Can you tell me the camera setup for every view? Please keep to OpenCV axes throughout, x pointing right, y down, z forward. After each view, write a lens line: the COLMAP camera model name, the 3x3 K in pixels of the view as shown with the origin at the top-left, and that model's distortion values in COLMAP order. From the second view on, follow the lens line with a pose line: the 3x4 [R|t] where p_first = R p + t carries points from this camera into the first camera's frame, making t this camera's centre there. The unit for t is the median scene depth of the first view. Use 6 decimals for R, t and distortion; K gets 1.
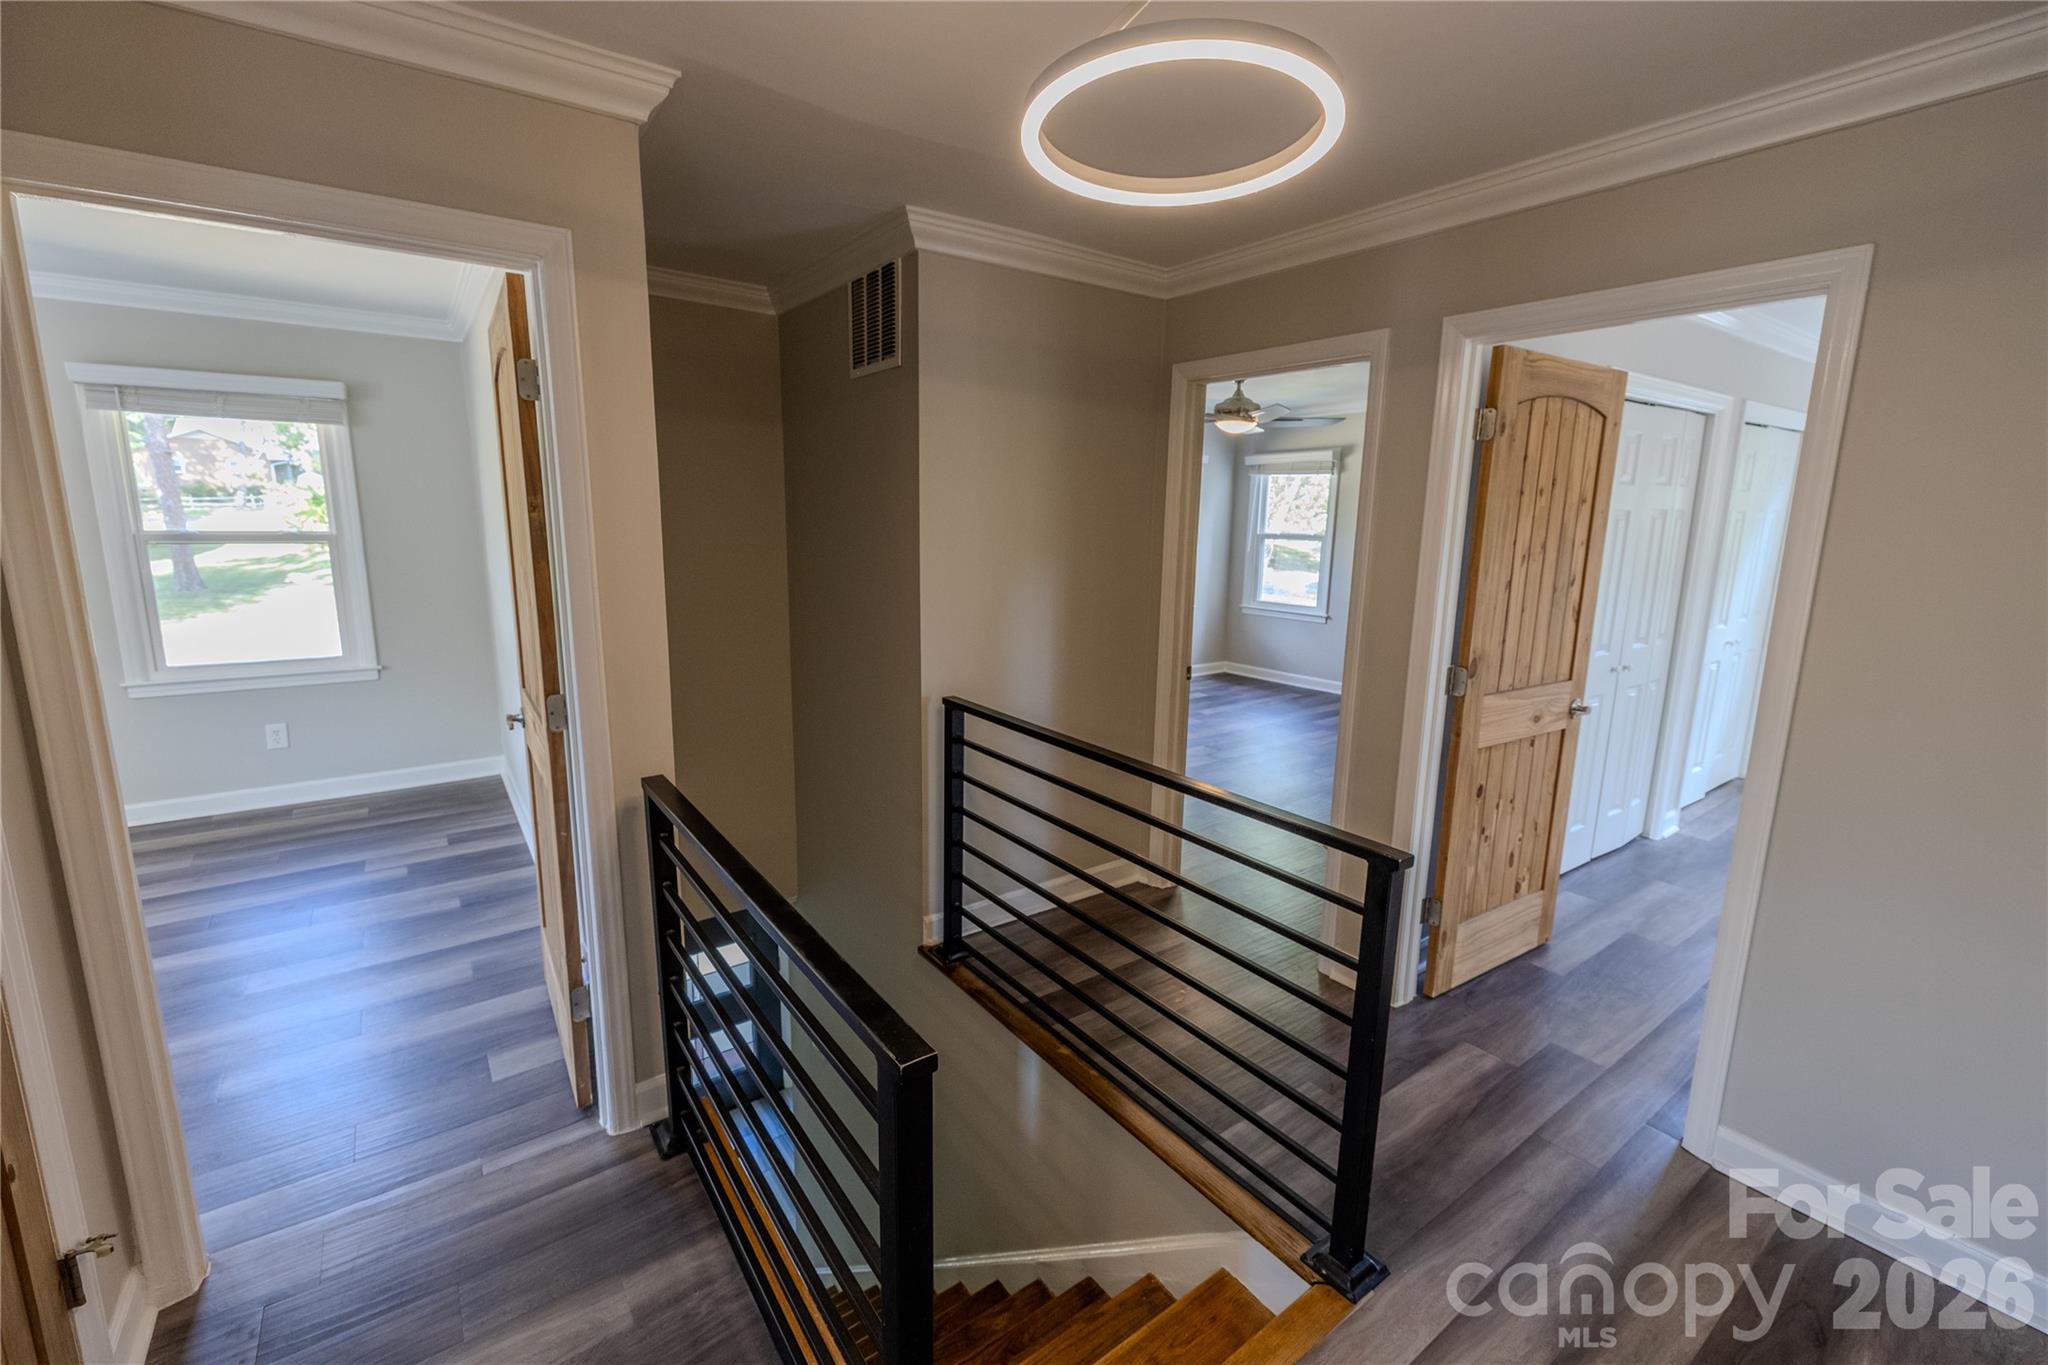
lens RADIAL K [[862.5, 0, 1019.4], [0, 862.5, 674.8], [0, 0, 1]] dist [0.002944, 0.000178]
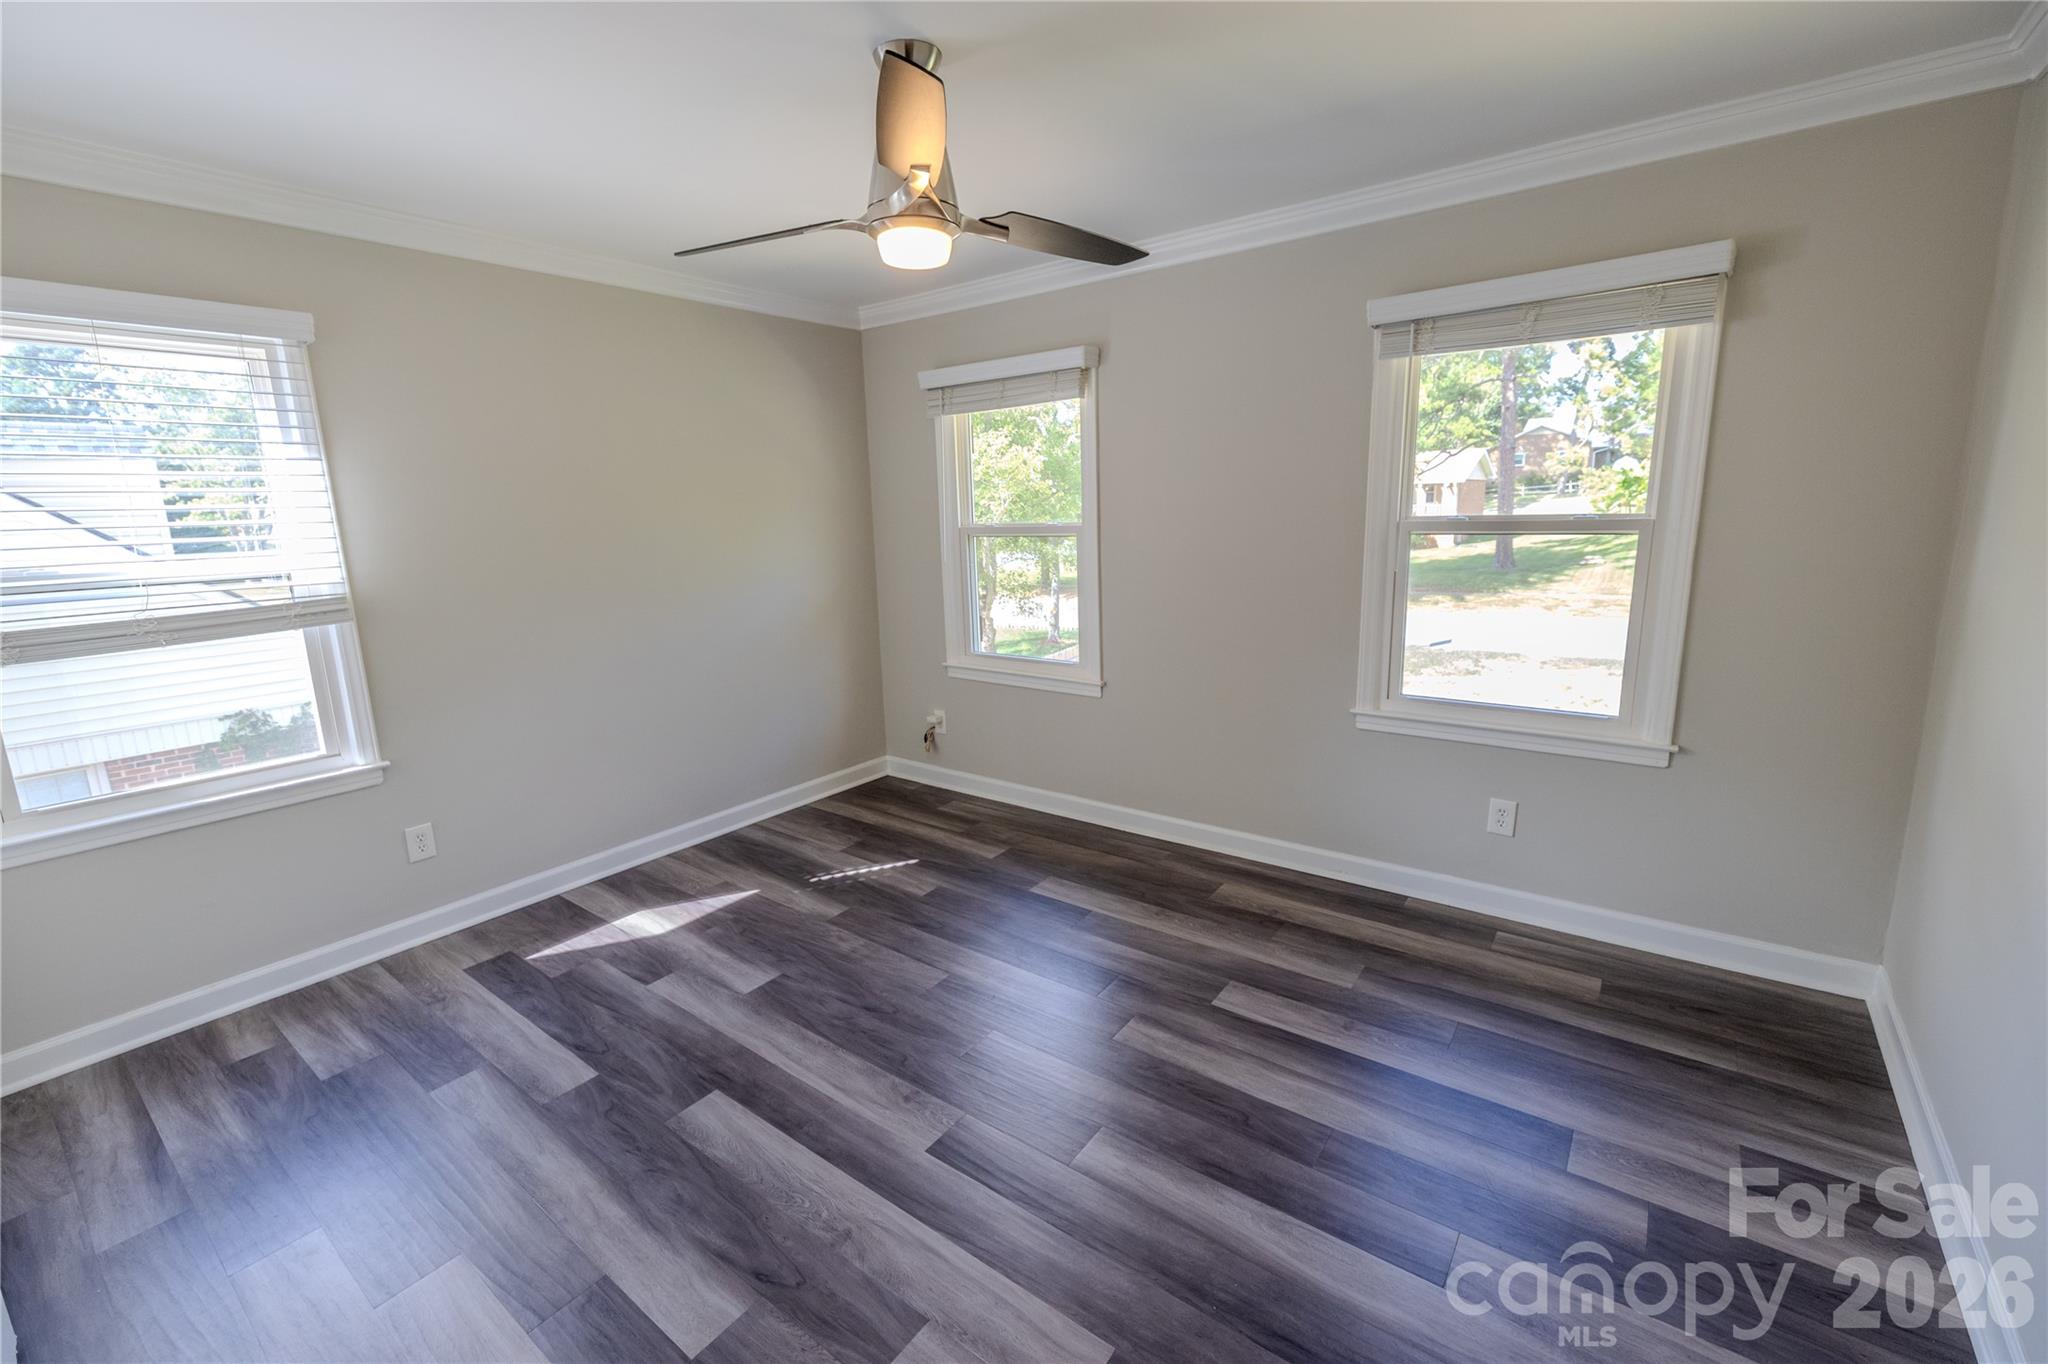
lens RADIAL K [[862.5, 0, 1021.0], [0, 862.5, 682.6], [0, 0, 1]] dist [0.002944, 0.000178]
pose [[0.292742, 0.163769, -0.942063, -0.342265], [-0.136131, 0.982326, 0.128466, -0.069016], [0.946451, 0.090636, 0.309862, 0.416696]]
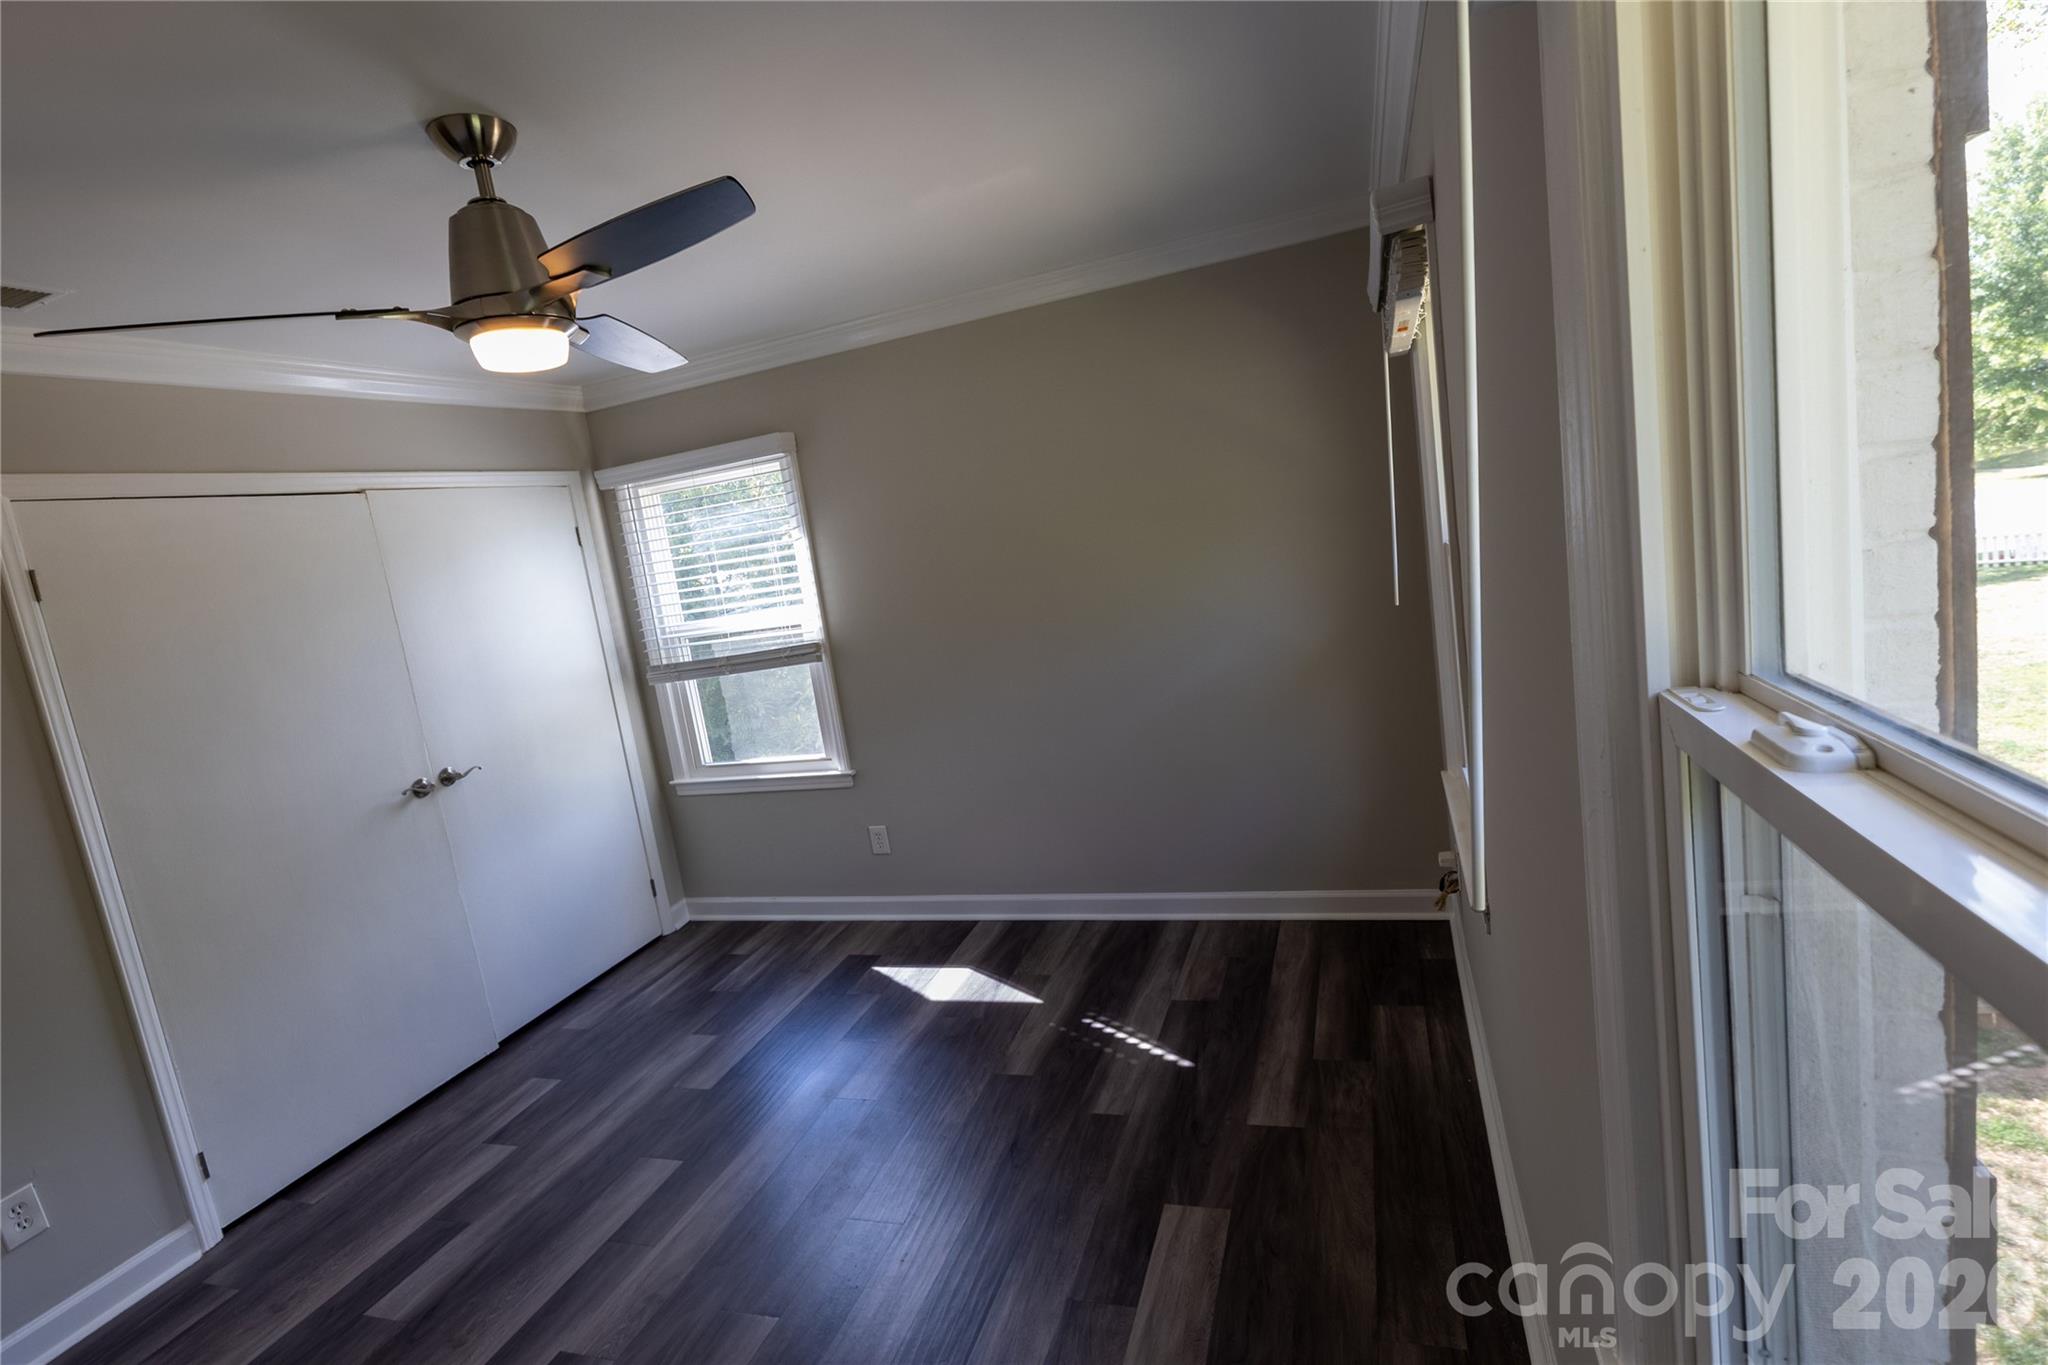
lens RADIAL K [[946.3, 0, 1019.4], [0, 946.3, 668.9], [0, 0, 1]] dist [-0.012118, -0.001119]
pose [[-0.816264, 0.172618, -0.551286, -0.747975], [0.025864, 0.964275, 0.263636, -0.187849], [0.577100, 0.200938, -0.791568, 0.960717]]
